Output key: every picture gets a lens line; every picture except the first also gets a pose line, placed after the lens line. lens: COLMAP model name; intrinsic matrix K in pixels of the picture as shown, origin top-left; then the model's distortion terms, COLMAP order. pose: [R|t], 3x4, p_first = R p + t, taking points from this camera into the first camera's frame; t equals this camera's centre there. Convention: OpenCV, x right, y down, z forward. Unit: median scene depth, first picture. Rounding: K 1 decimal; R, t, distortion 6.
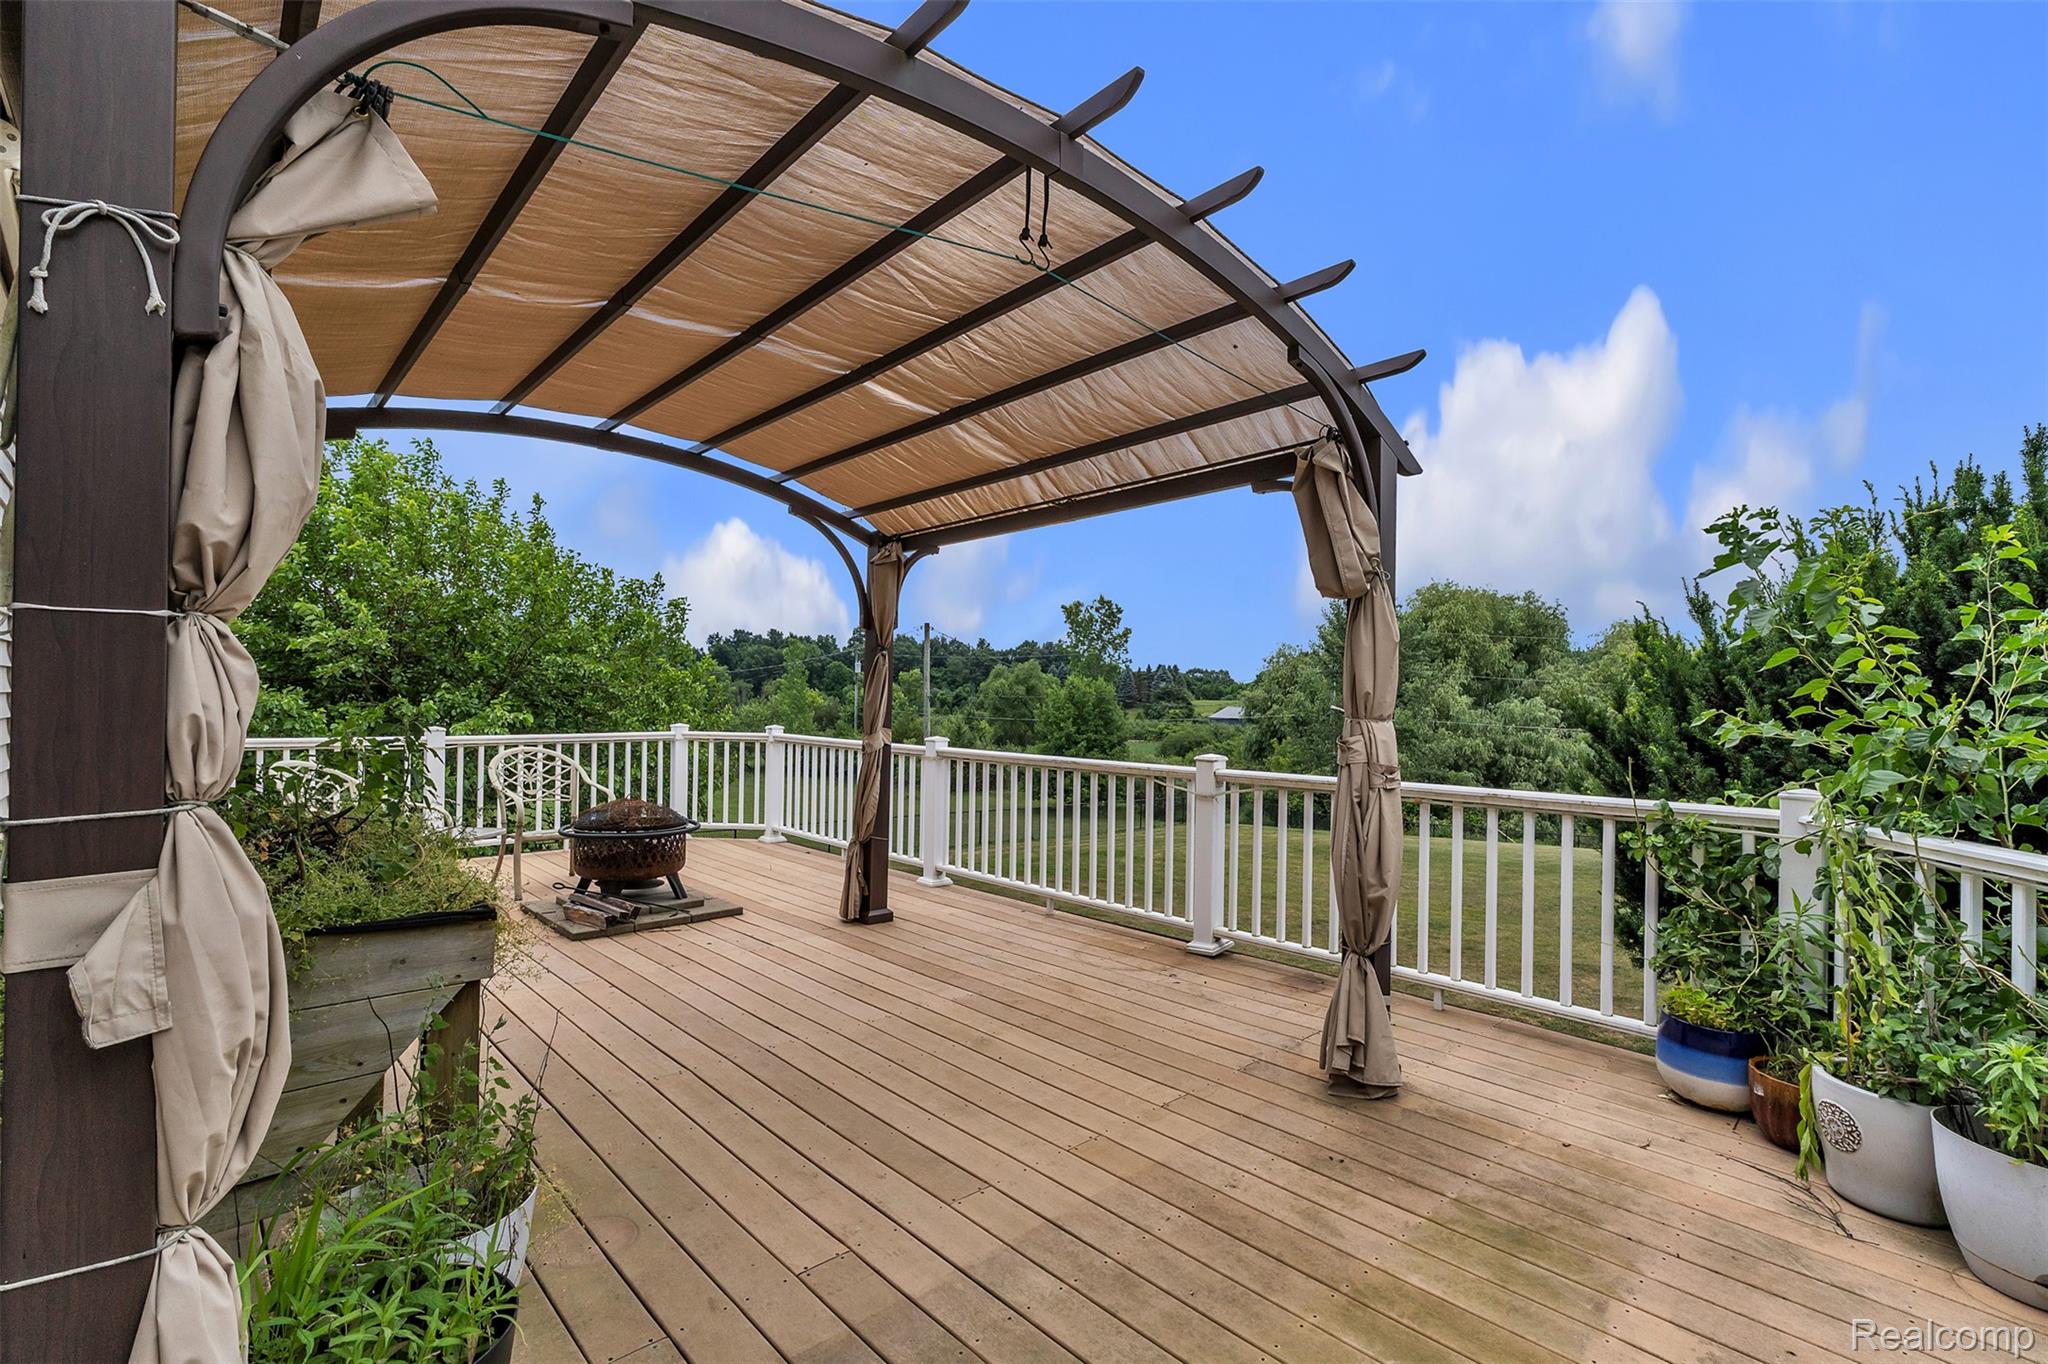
lens RADIAL K [[912.2, 0, 1017.5], [0, 912.2, 689.8], [0, 0, 1]] dist [0.009353, -0.000359]
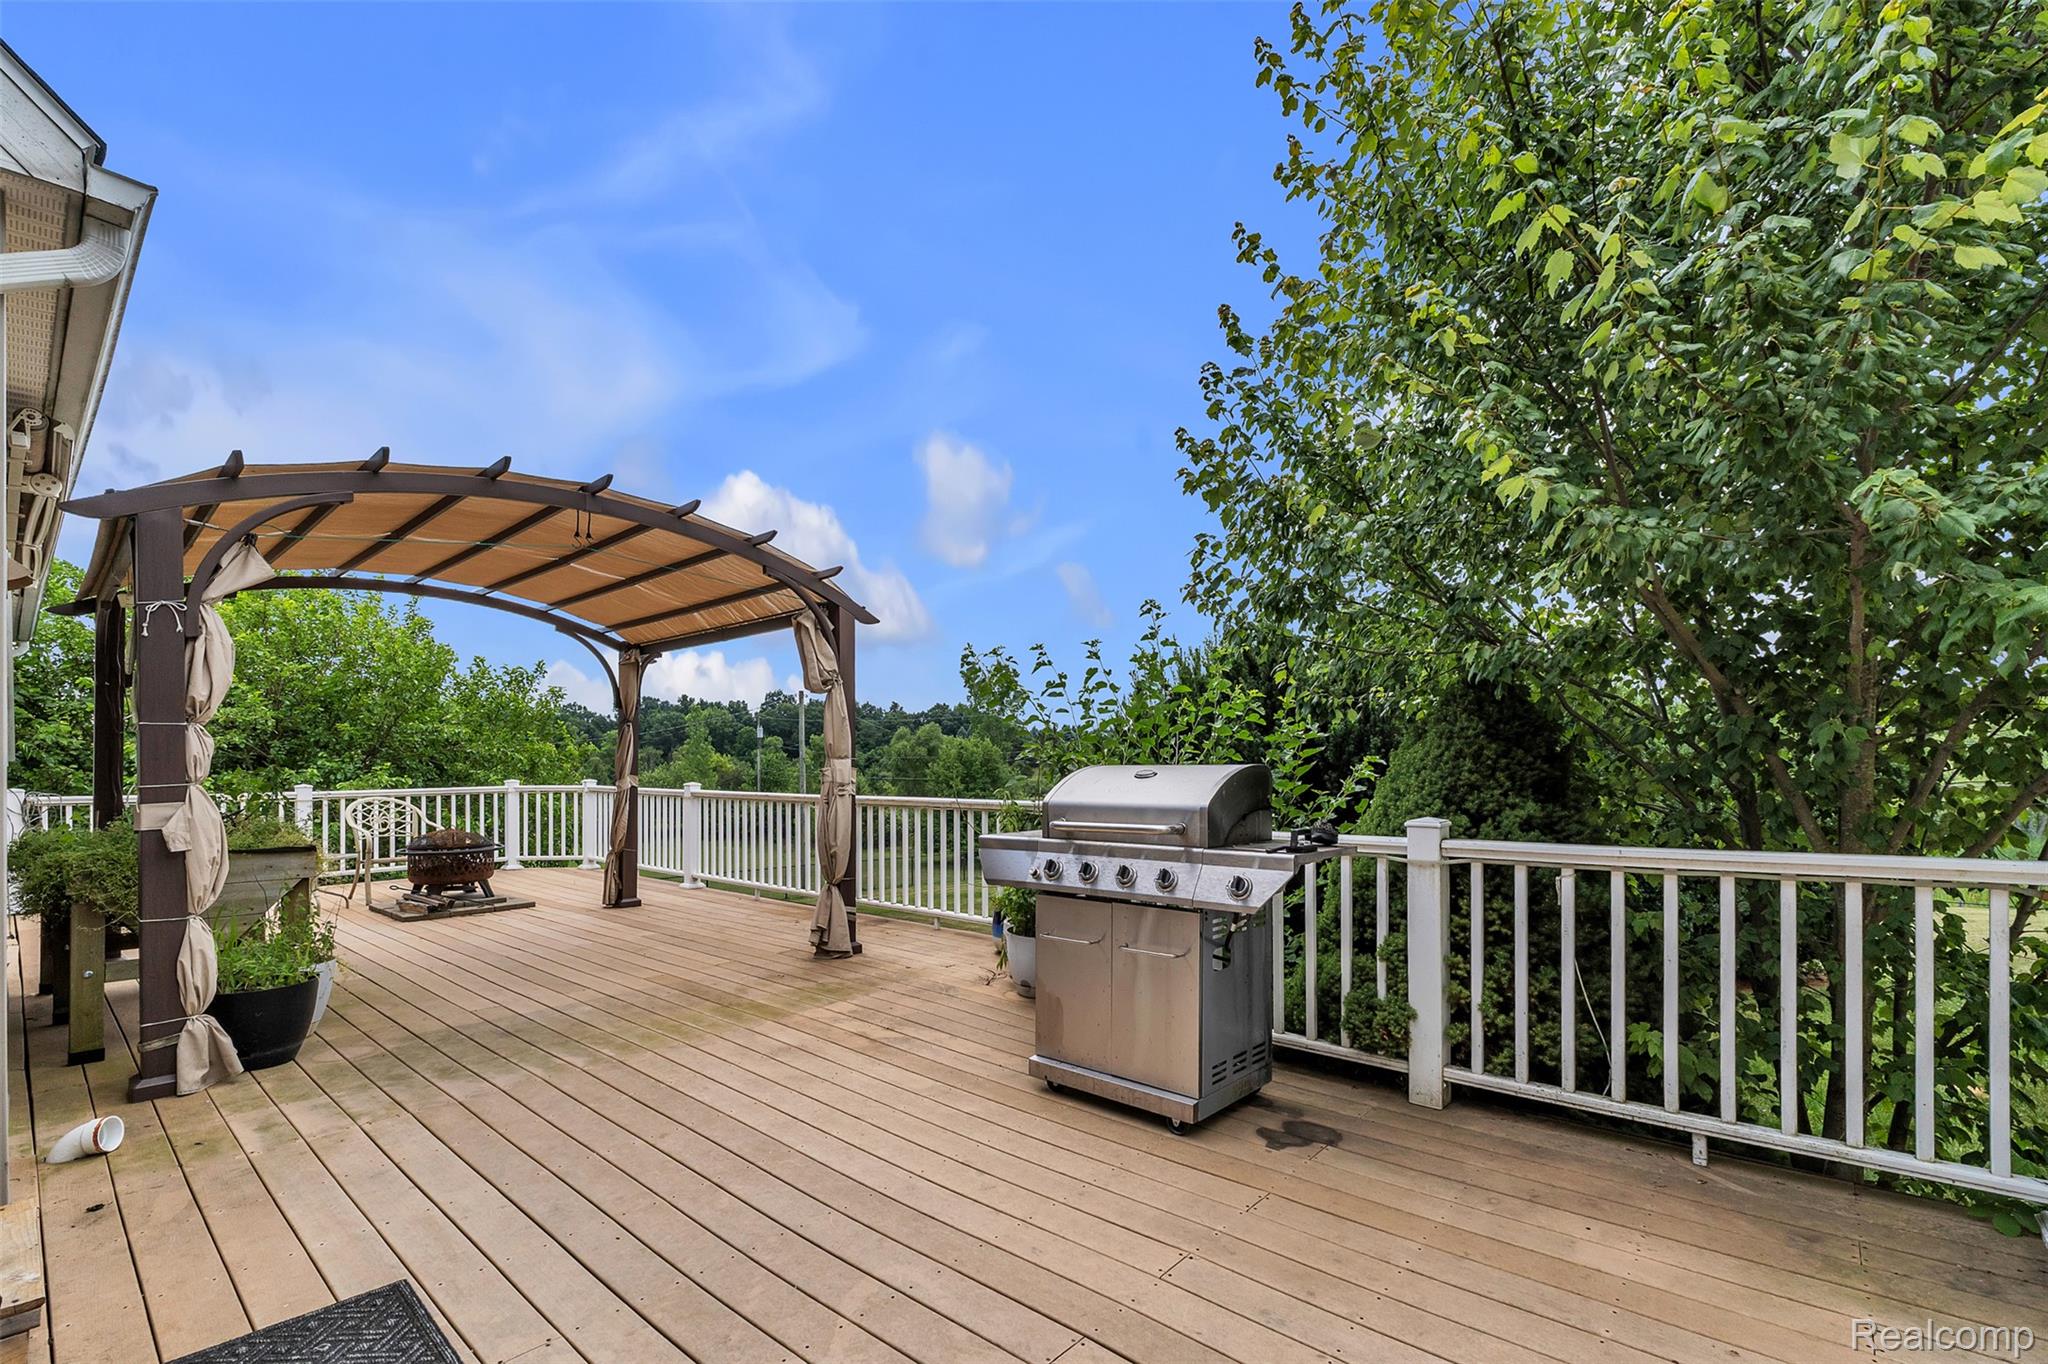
lens RADIAL K [[903.1, 0, 1044.0], [0, 903.1, 755.7], [0, 0, 1]] dist [0.004928, -0.000250]
pose [[0.994370, -0.019626, 0.104128, 0.376710], [0.019072, 0.999798, 0.006313, 0.014456], [-0.104231, -0.004291, 0.994544, -0.537090]]
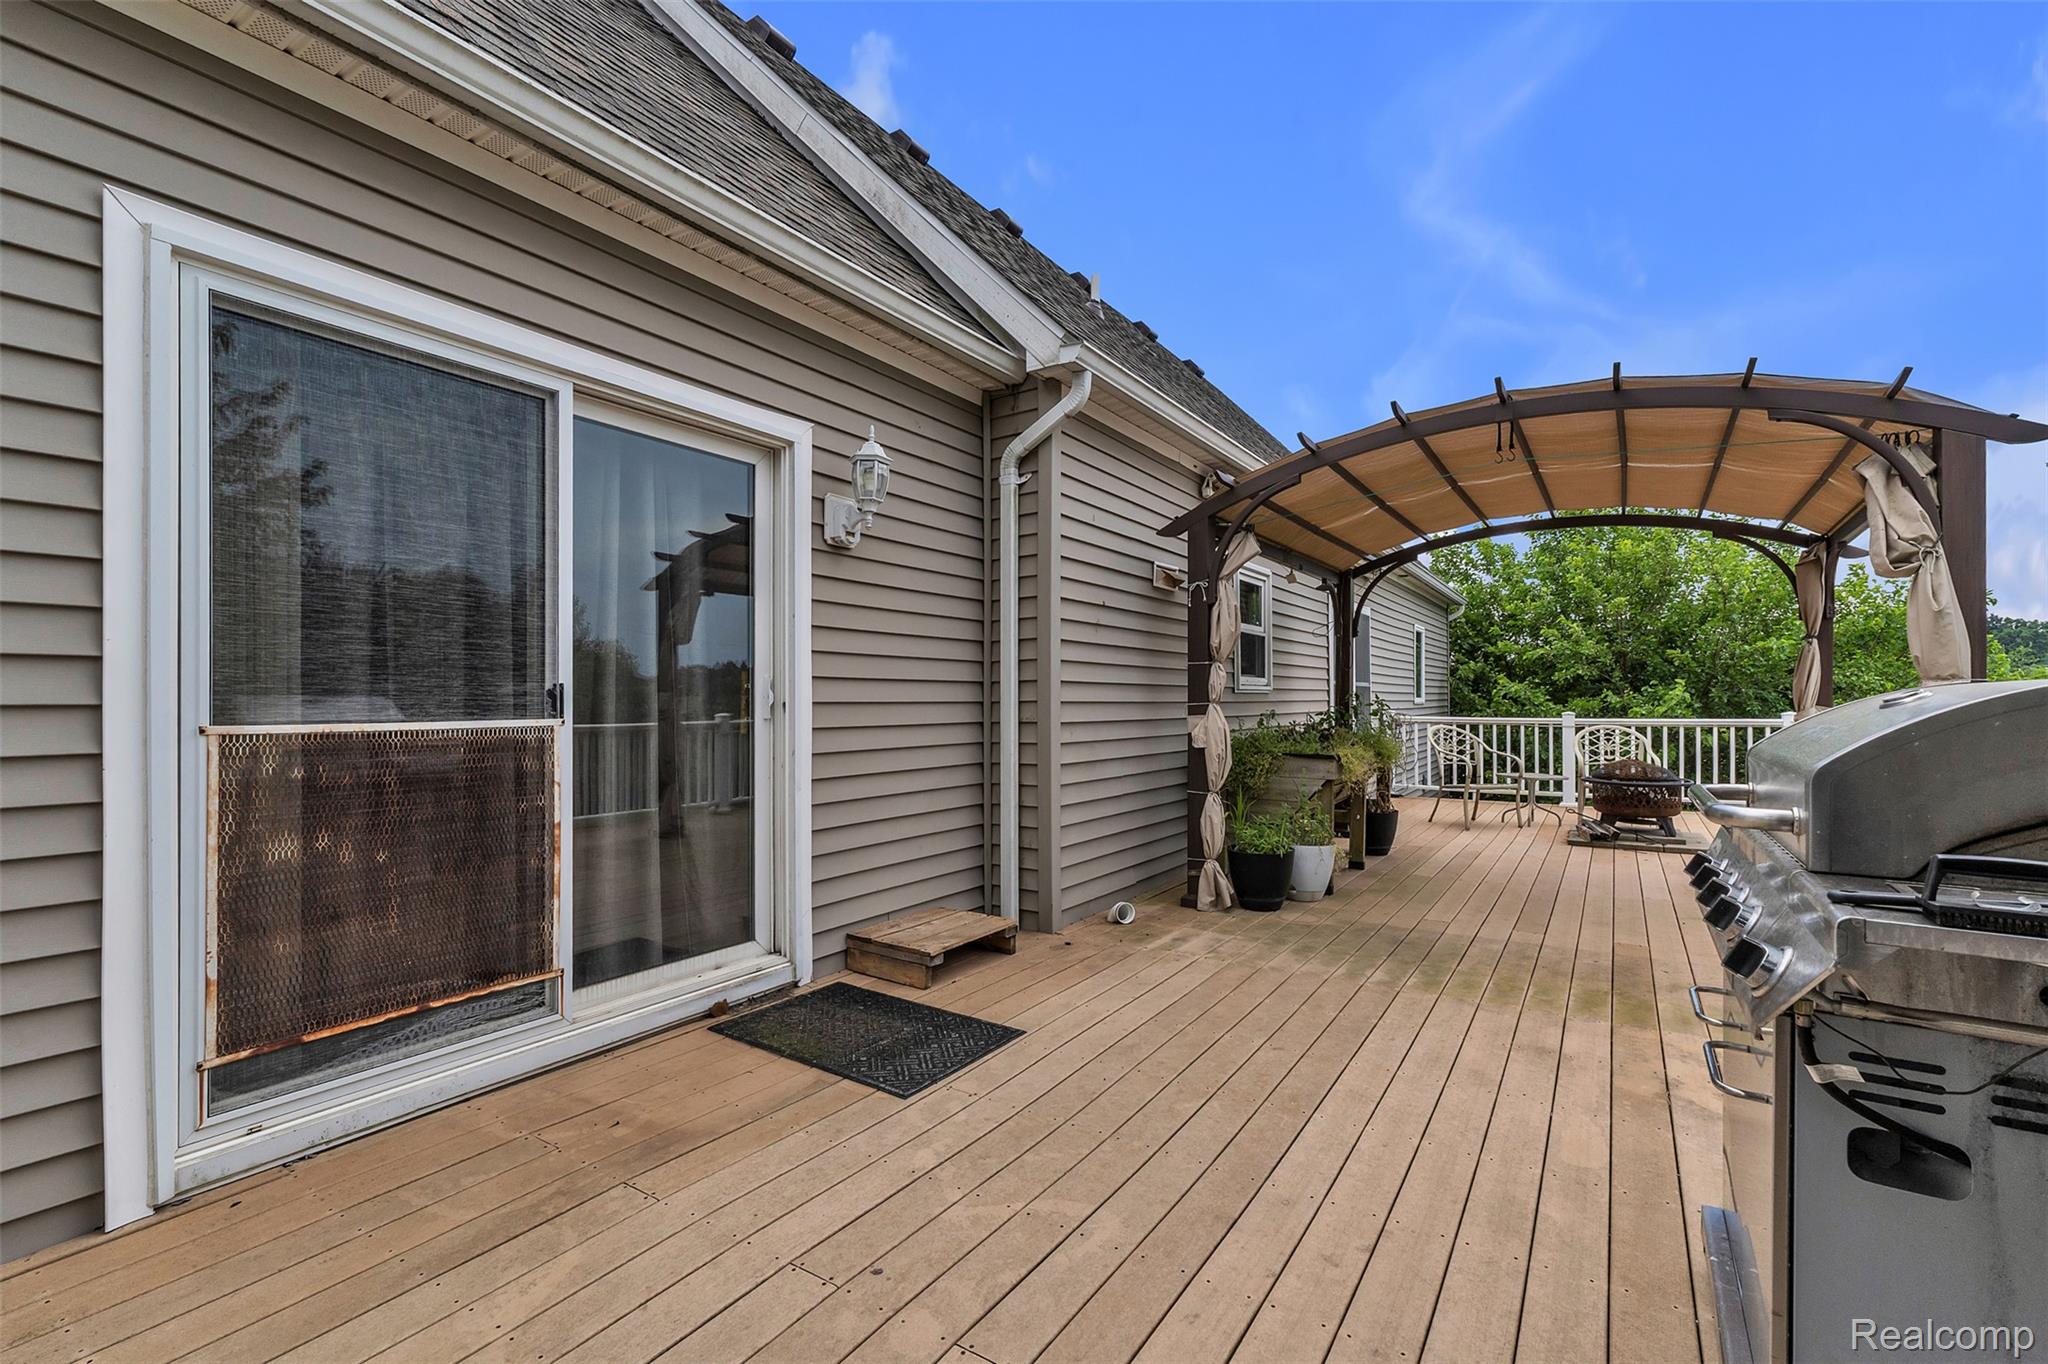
lens RADIAL K [[903.1, 0, 1028.0], [0, 903.1, 690.5], [0, 0, 1]] dist [0.004928, -0.000250]
pose [[0.229100, -0.026800, -0.973034, 0.750103], [0.016719, 0.999582, -0.023595, 0.033813], [0.973259, -0.010863, 0.229453, -0.217190]]
